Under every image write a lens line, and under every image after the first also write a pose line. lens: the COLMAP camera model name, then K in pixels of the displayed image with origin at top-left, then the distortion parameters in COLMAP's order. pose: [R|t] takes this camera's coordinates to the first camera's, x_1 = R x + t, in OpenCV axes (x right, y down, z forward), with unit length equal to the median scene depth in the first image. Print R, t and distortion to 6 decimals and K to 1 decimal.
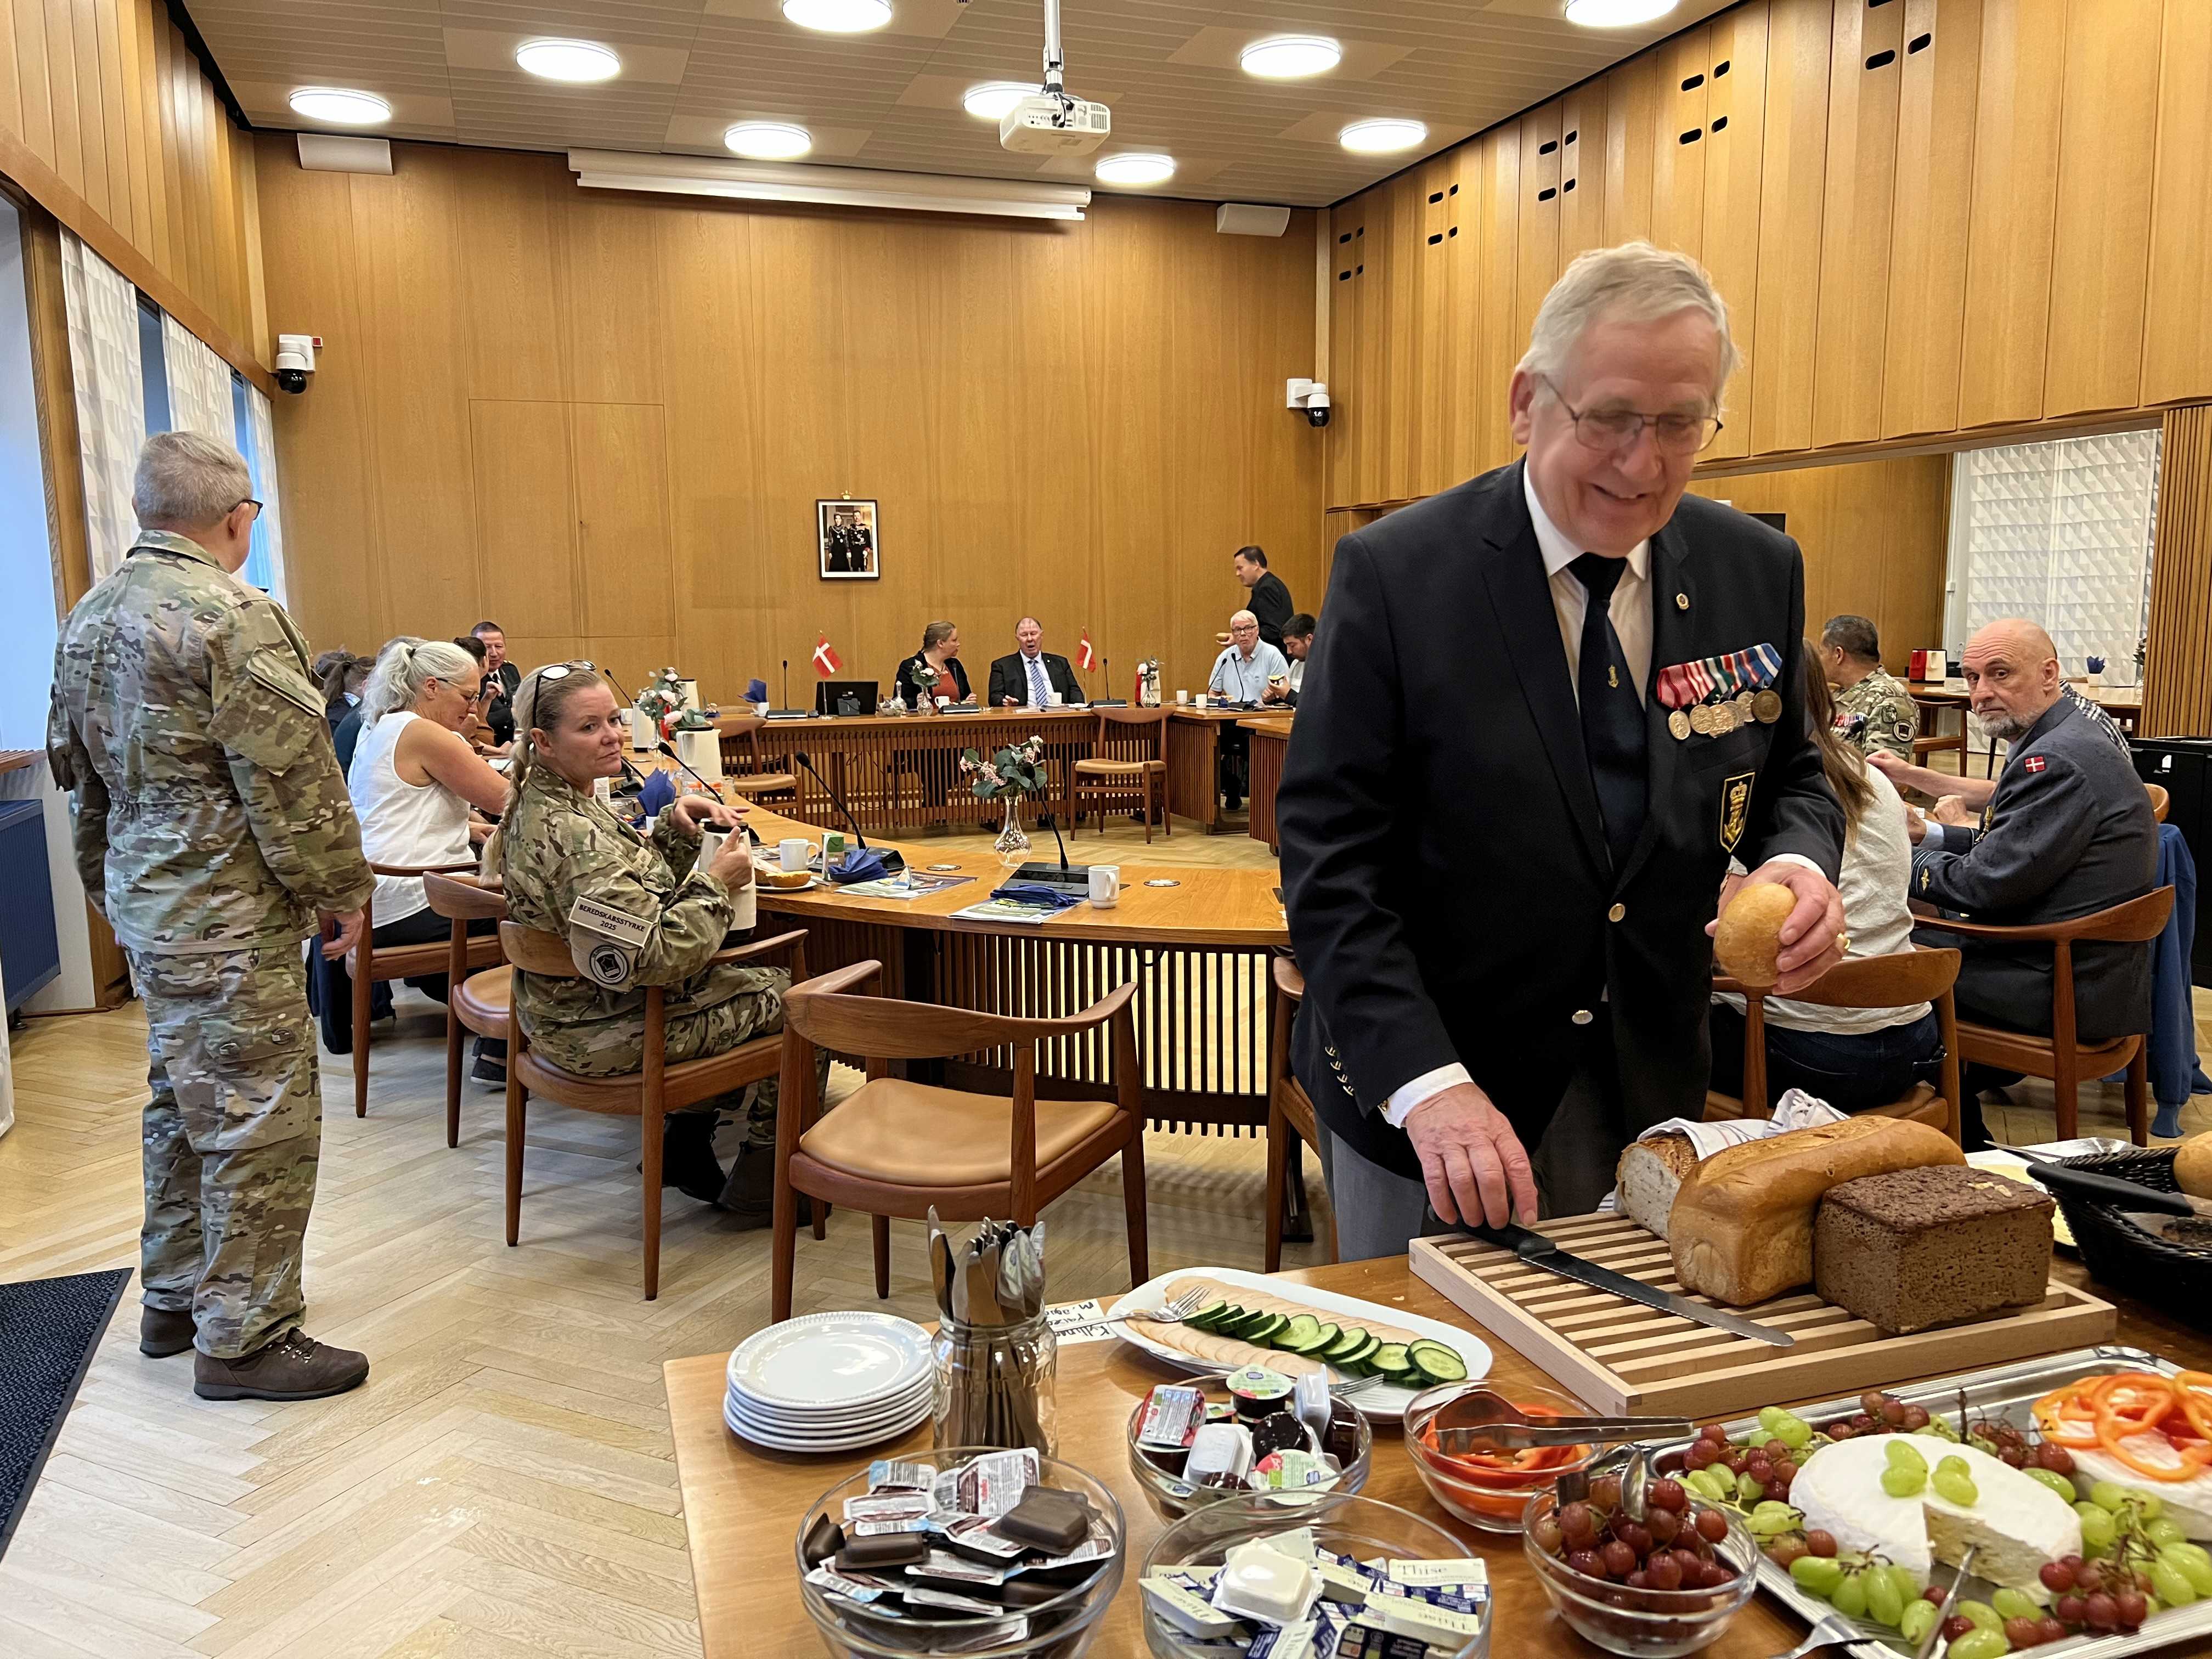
lens RADIAL K [[1697.2, 0, 1106.0], [0, 1697.2, 829.5], [0, 0, 1]] dist [0.043325, -0.048566]
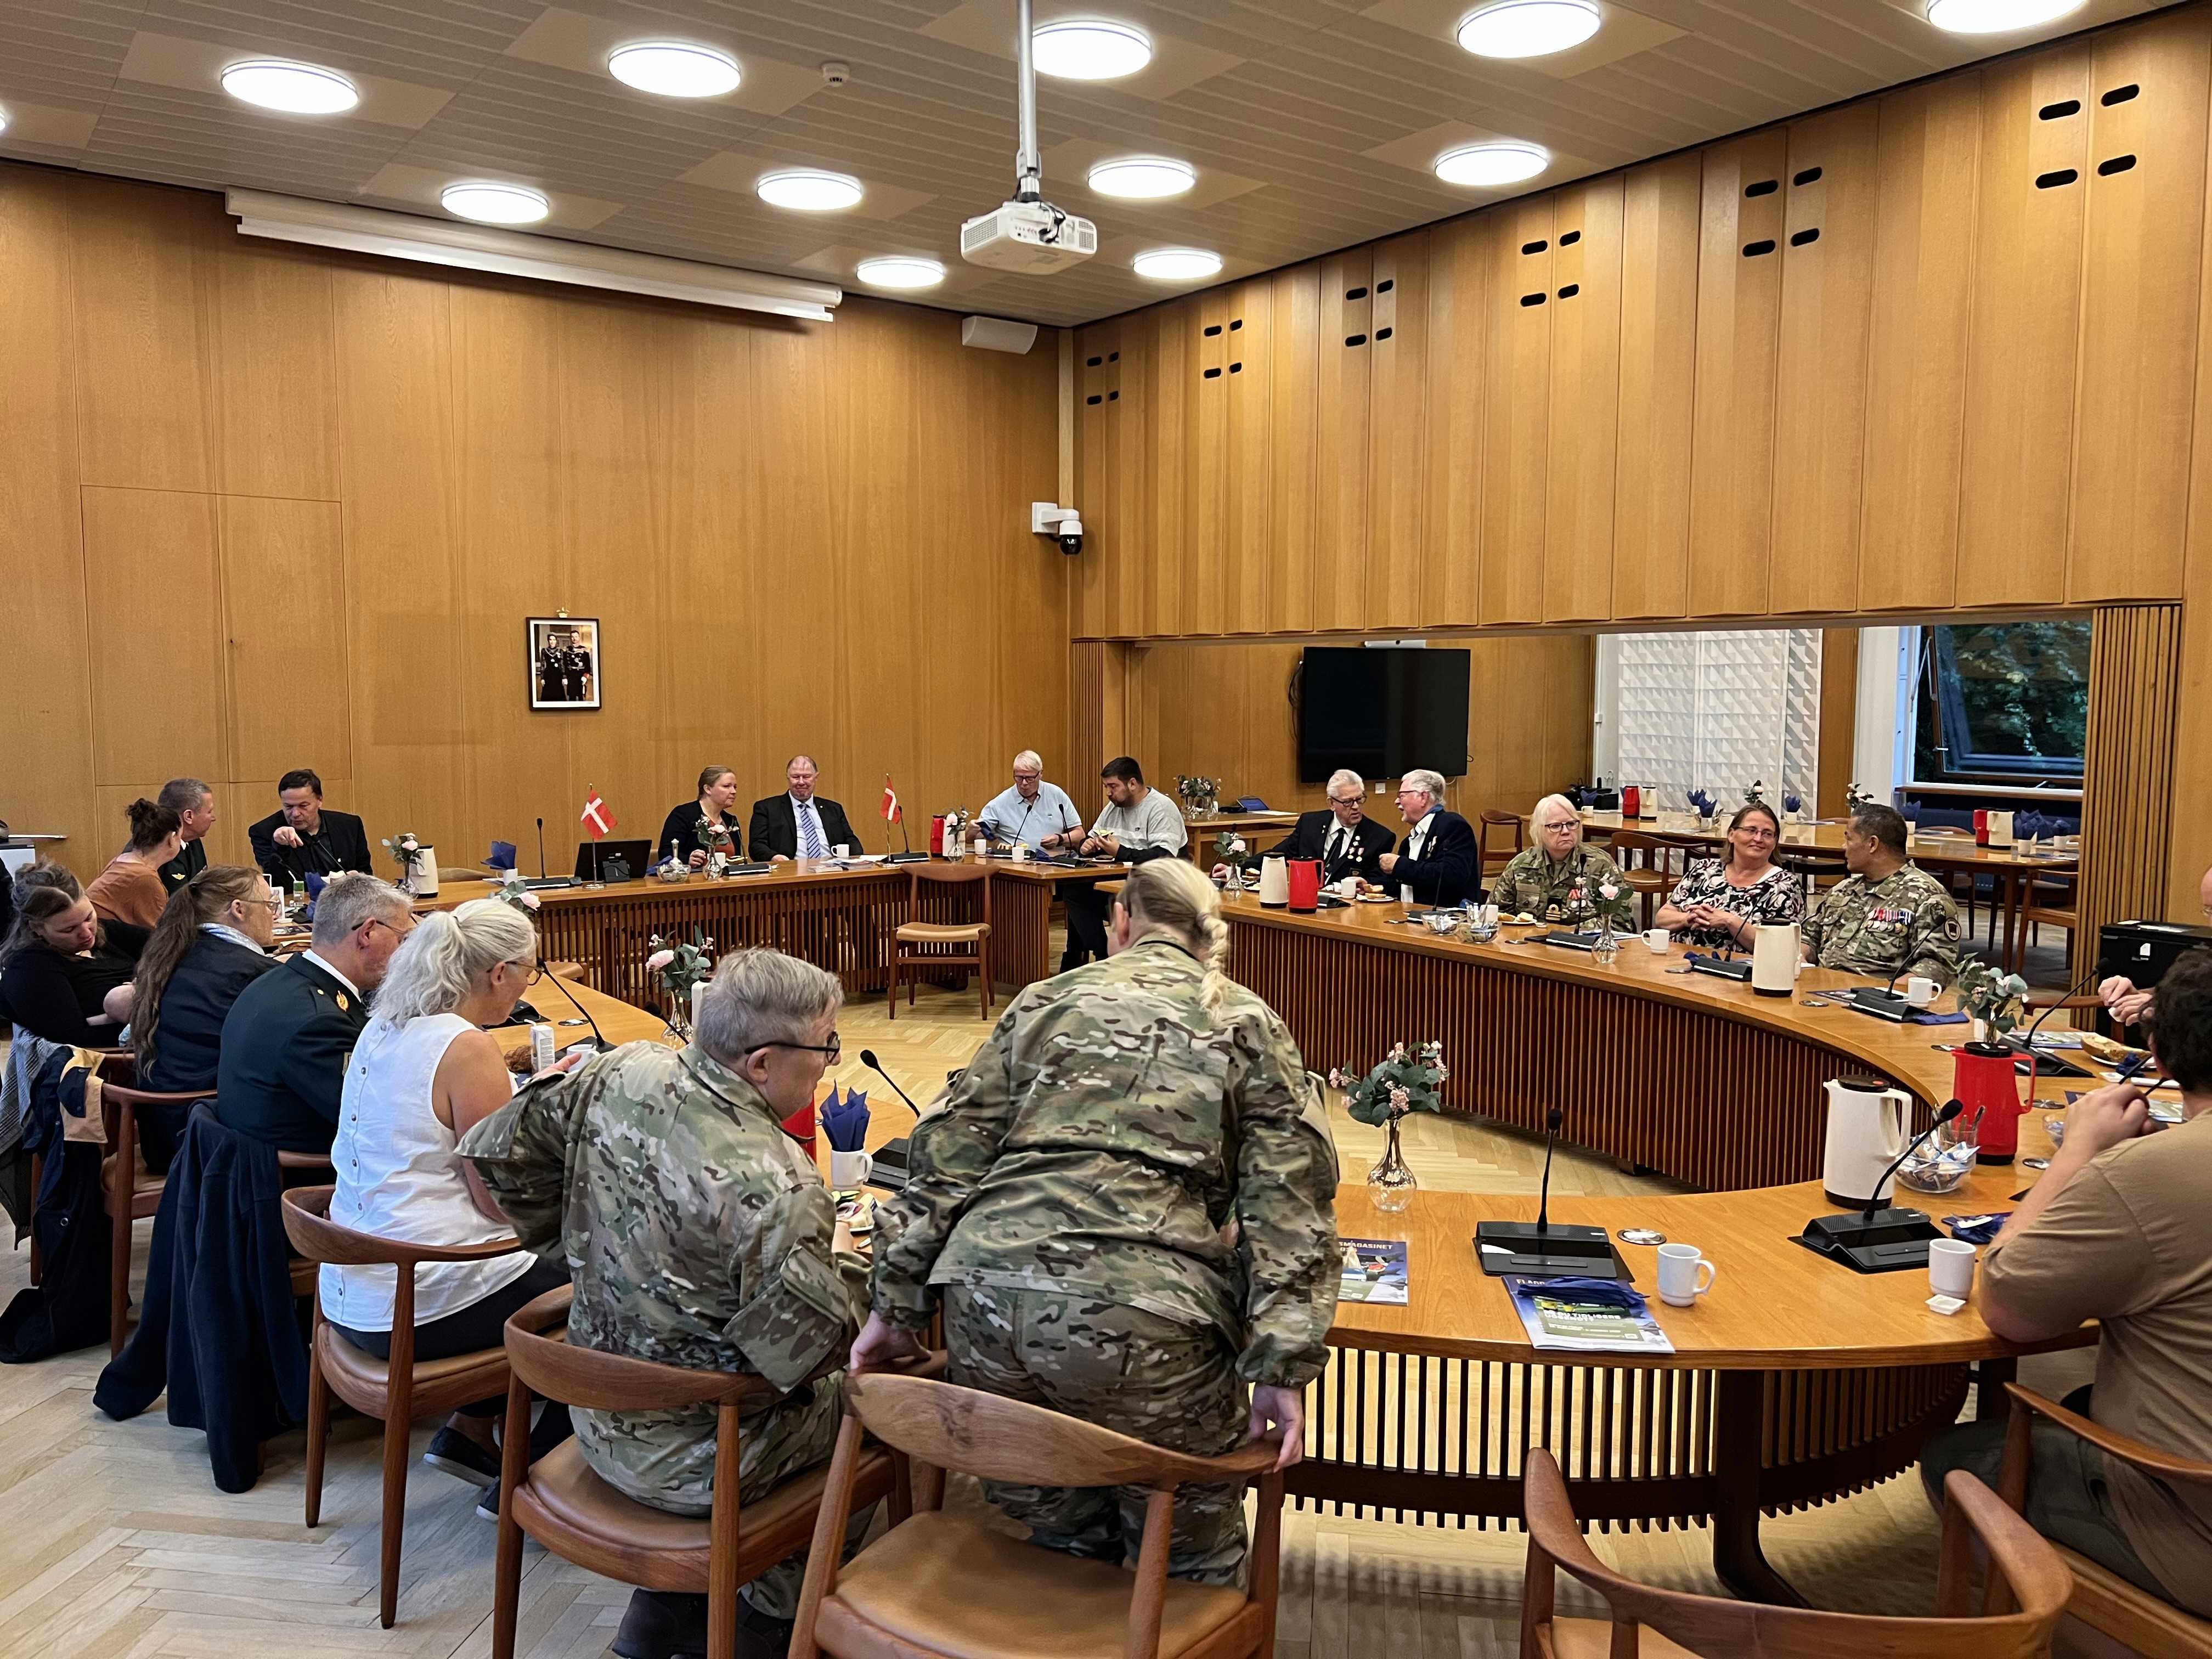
lens RADIAL K [[1687.6, 0, 1126.3], [0, 1687.6, 809.9], [0, 0, 1]] dist [0.069818, -0.099802]
pose [[0.952141, -0.007976, 0.305554, -0.151399], [0.025923, 0.998165, -0.054726, -0.045116], [-0.304557, 0.060027, 0.950601, 0.110281]]
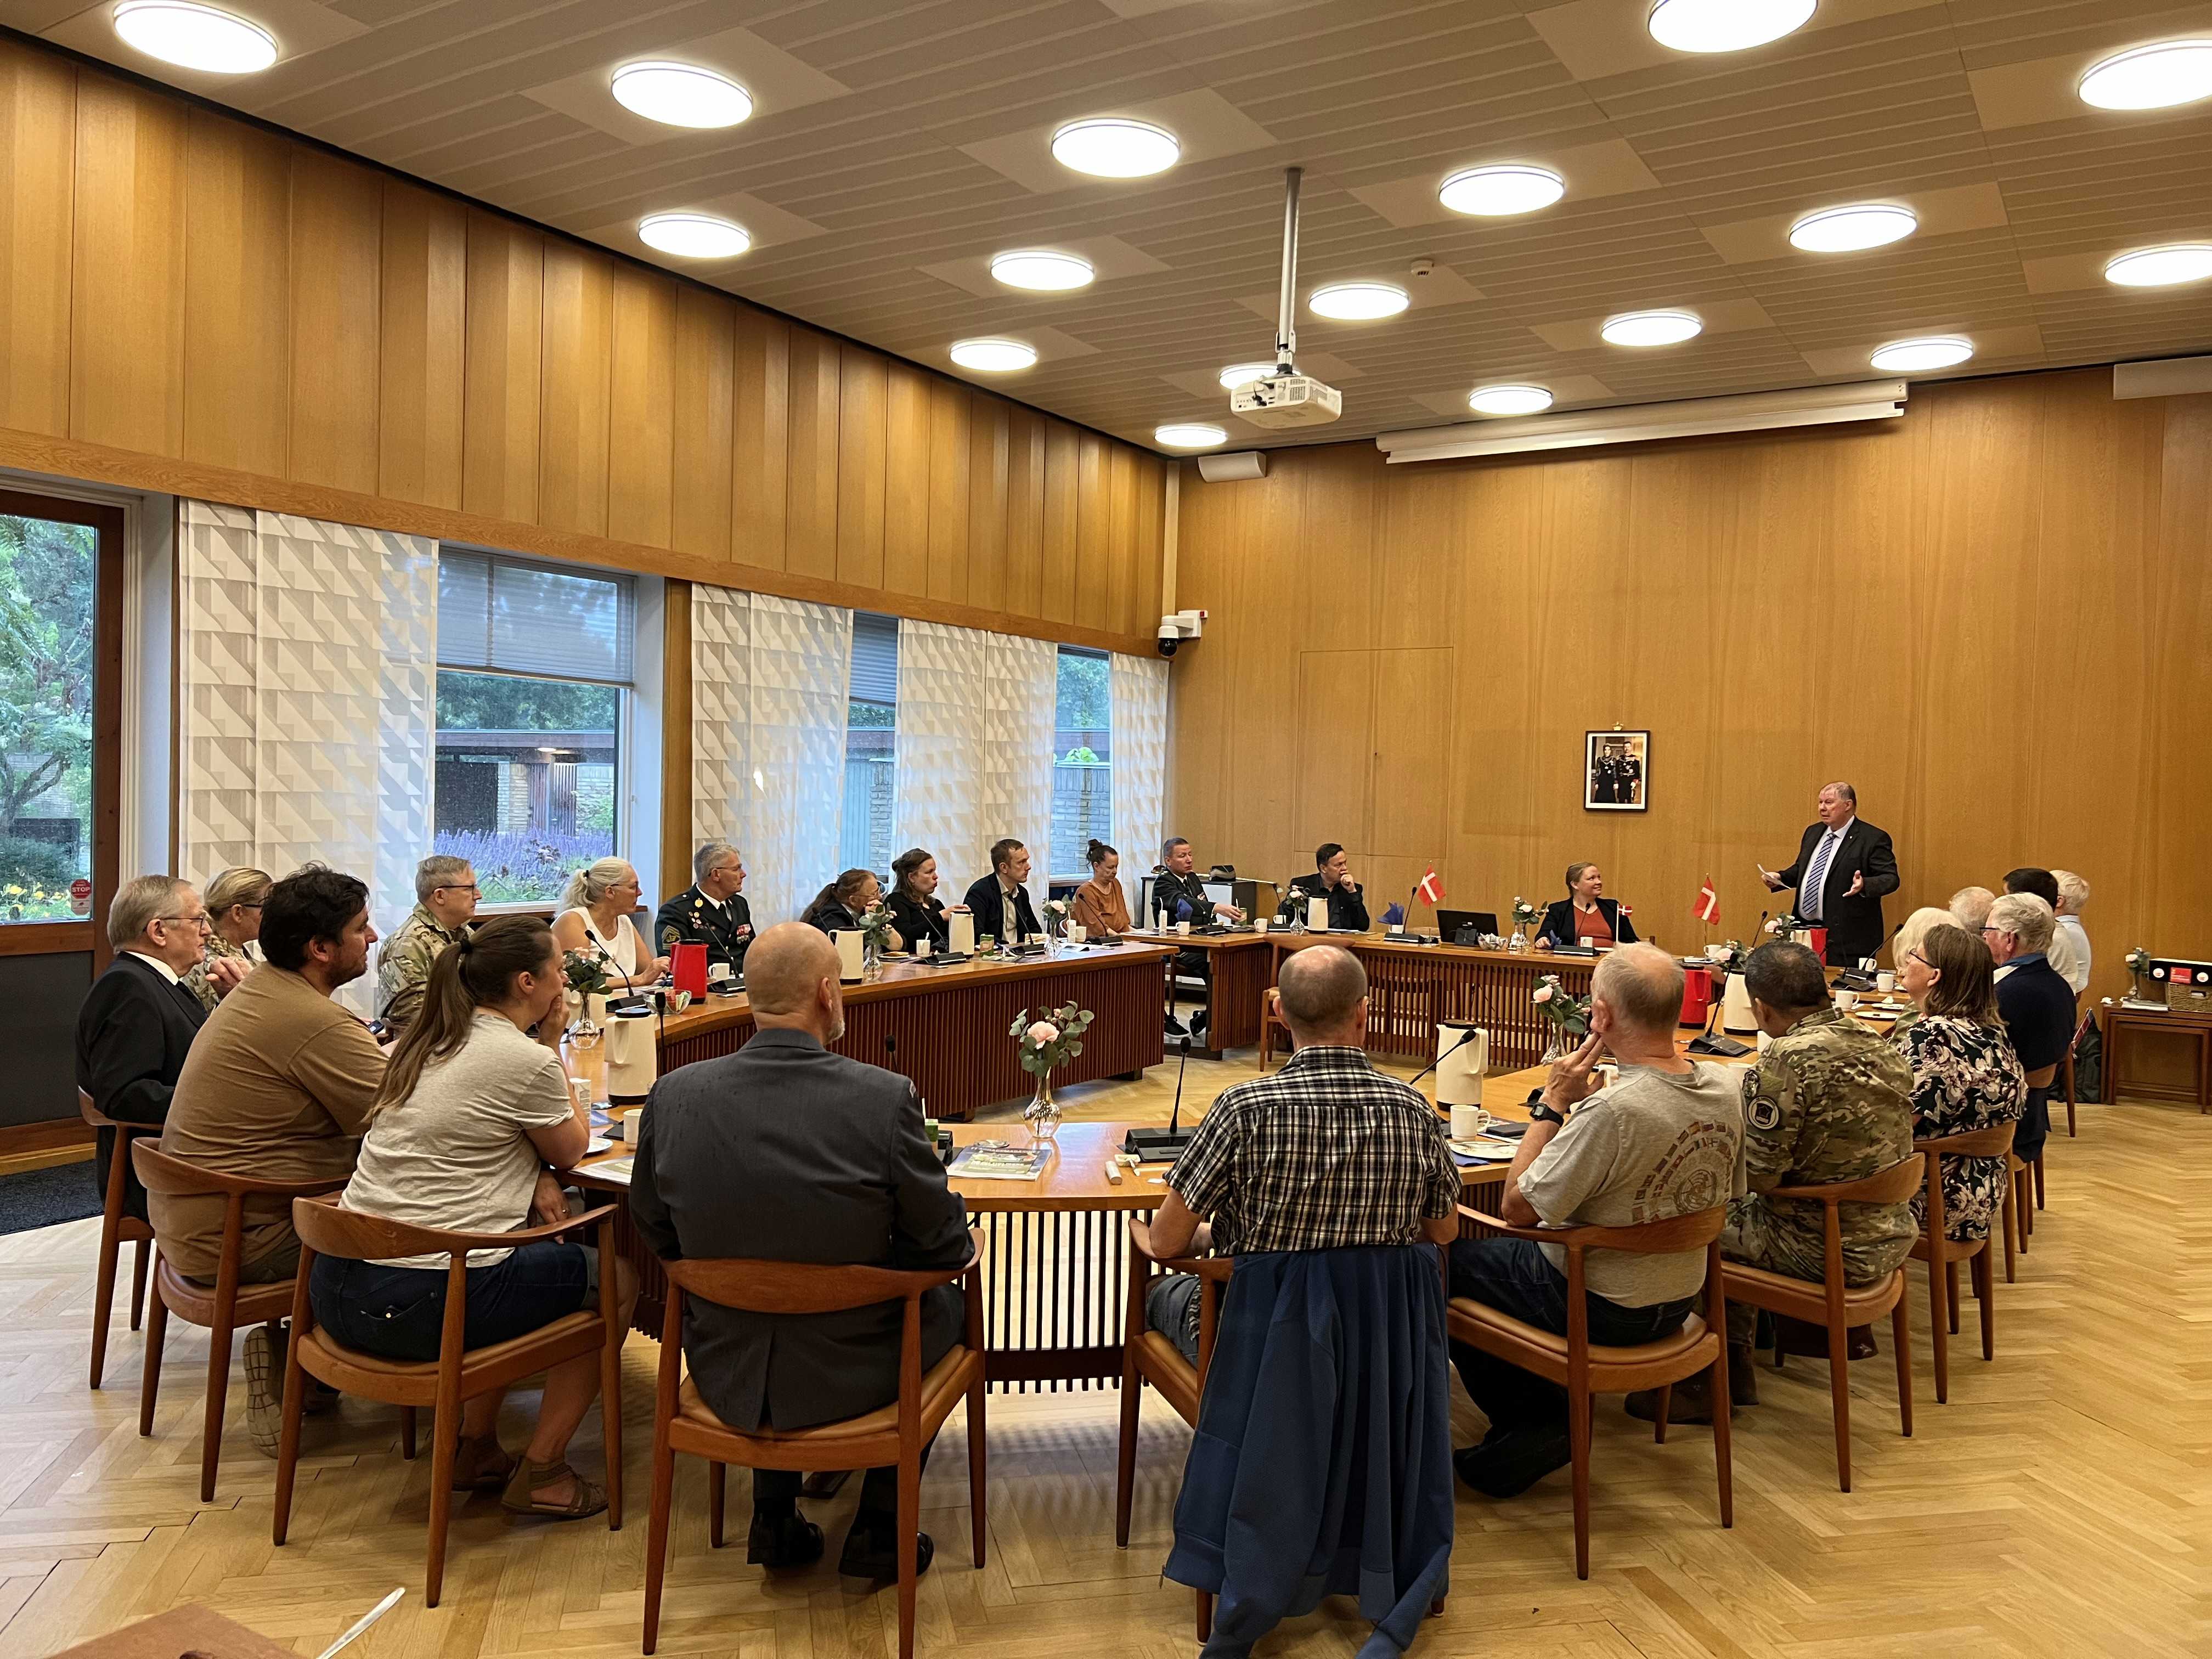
lens RADIAL K [[1683.7, 0, 1088.3], [0, 1683.7, 832.4], [0, 0, 1]] dist [0.054166, -0.059285]
pose [[0.611825, 0.044037, -0.789767, 0.455079], [-0.137672, 0.989138, -0.051499, -0.045646], [0.778920, 0.140238, 0.611242, 0.181961]]
